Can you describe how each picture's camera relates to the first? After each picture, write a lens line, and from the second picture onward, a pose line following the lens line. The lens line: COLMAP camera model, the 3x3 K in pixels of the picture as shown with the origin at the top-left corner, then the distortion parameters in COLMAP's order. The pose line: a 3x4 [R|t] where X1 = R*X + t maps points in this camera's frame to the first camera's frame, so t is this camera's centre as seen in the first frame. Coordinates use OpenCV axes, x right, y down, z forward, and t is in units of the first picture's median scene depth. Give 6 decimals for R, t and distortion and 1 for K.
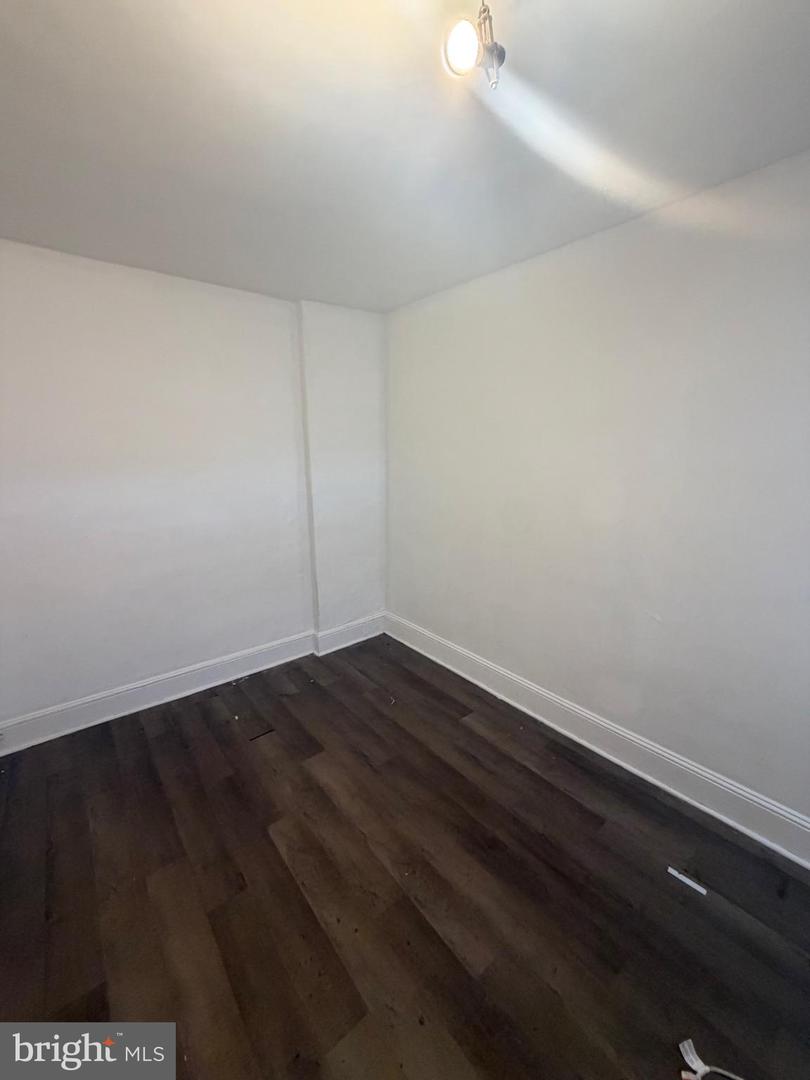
lens RADIAL K [[426.2, 0, 405.2], [0, 426.2, 540.4], [0, 0, 1]] dist [-0.005835, 0.001065]
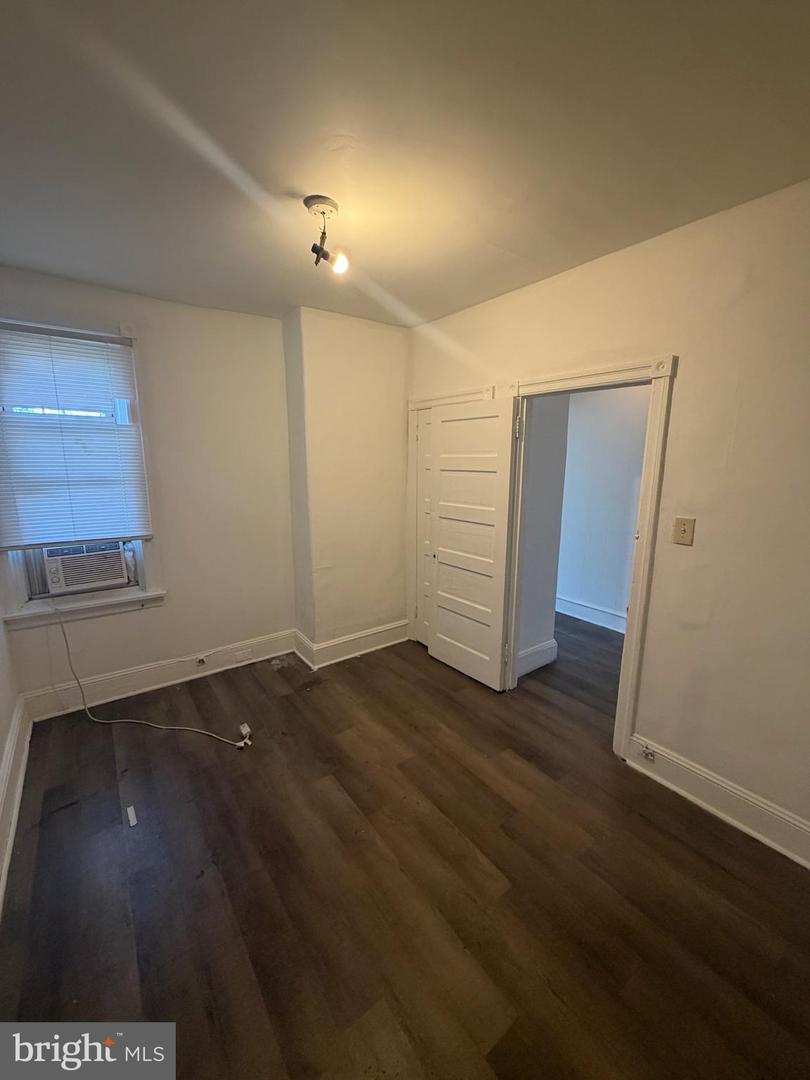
lens RADIAL K [[426.2, 0, 405.4], [0, 426.2, 538.8], [0, 0, 1]] dist [-0.005835, 0.001065]
pose [[-0.998910, -0.013382, 0.044708, -0.146009], [0.005780, 0.915152, 0.403067, -0.373512], [-0.046309, 0.402886, -0.914078, 1.664142]]
